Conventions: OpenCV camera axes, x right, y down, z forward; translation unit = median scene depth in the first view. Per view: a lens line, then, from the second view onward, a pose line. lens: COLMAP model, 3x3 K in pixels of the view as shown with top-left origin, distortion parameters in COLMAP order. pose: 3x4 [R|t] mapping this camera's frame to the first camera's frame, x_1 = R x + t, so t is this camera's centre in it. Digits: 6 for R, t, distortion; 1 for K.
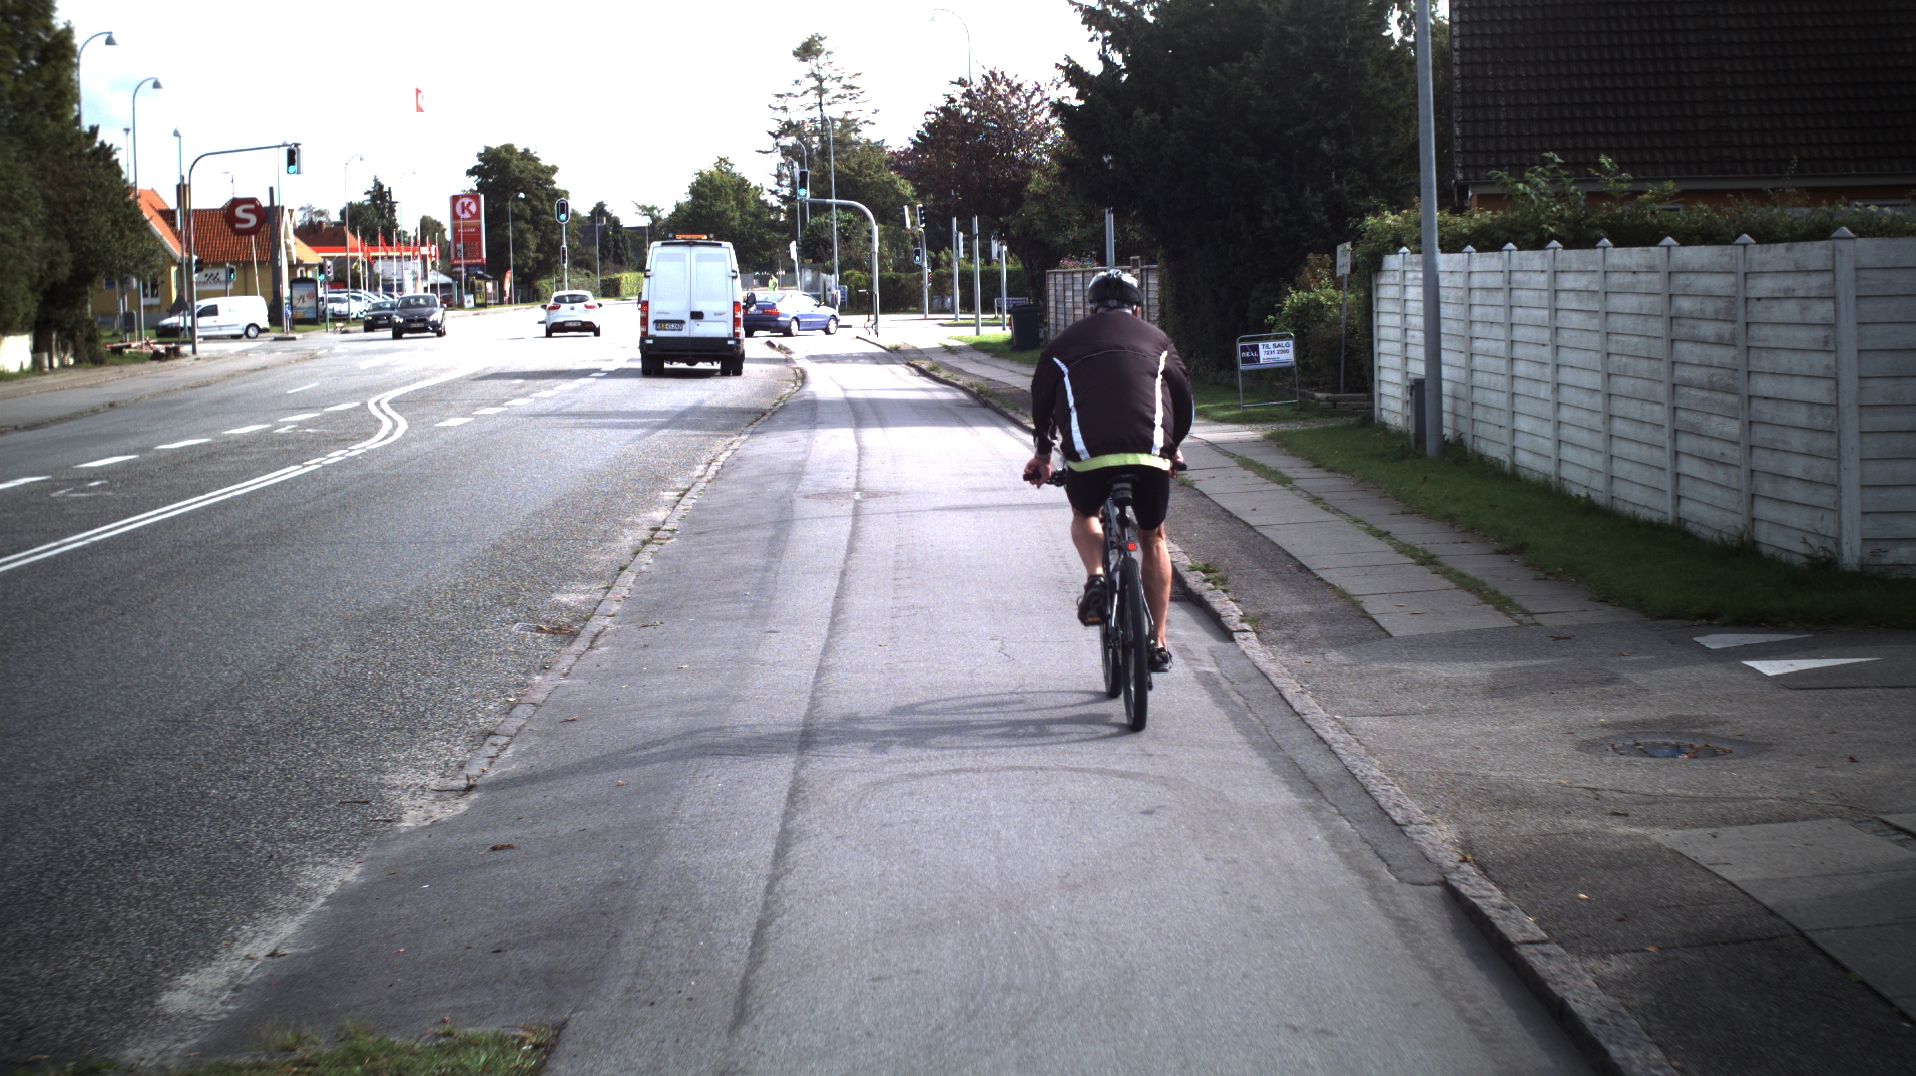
lens RADIAL K [[3033.3, 0, 958.0], [0, 3033.3, 538.0], [0, 0, 1]] dist [-0.218939, 0.096608]
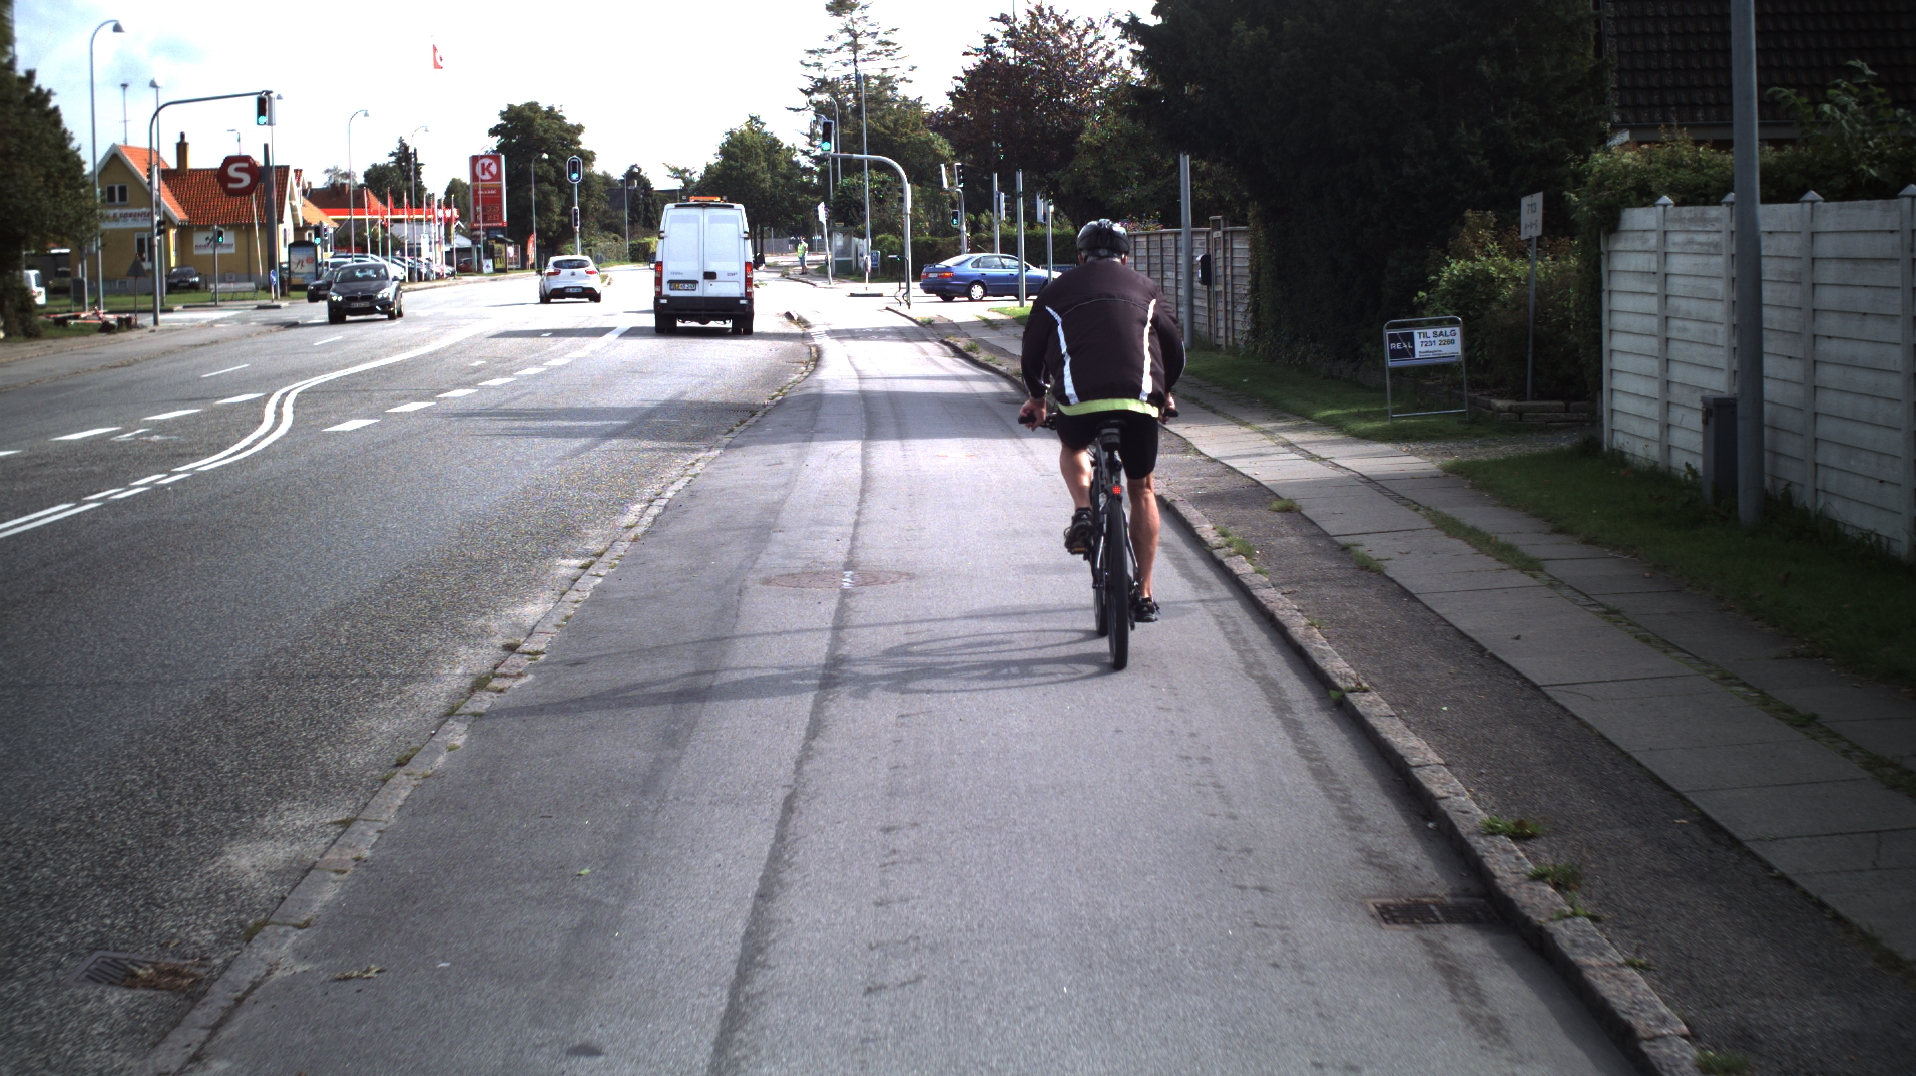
lens RADIAL K [[3033.3, 0, 958.0], [0, 3033.3, 538.0], [0, 0, 1]] dist [-0.218939, 0.096608]
pose [[0.999912, 0.003723, -0.012749, -0.000623], [-0.003578, 0.999929, 0.011374, -0.010020], [0.012791, -0.011327, 0.999854, 0.121595]]
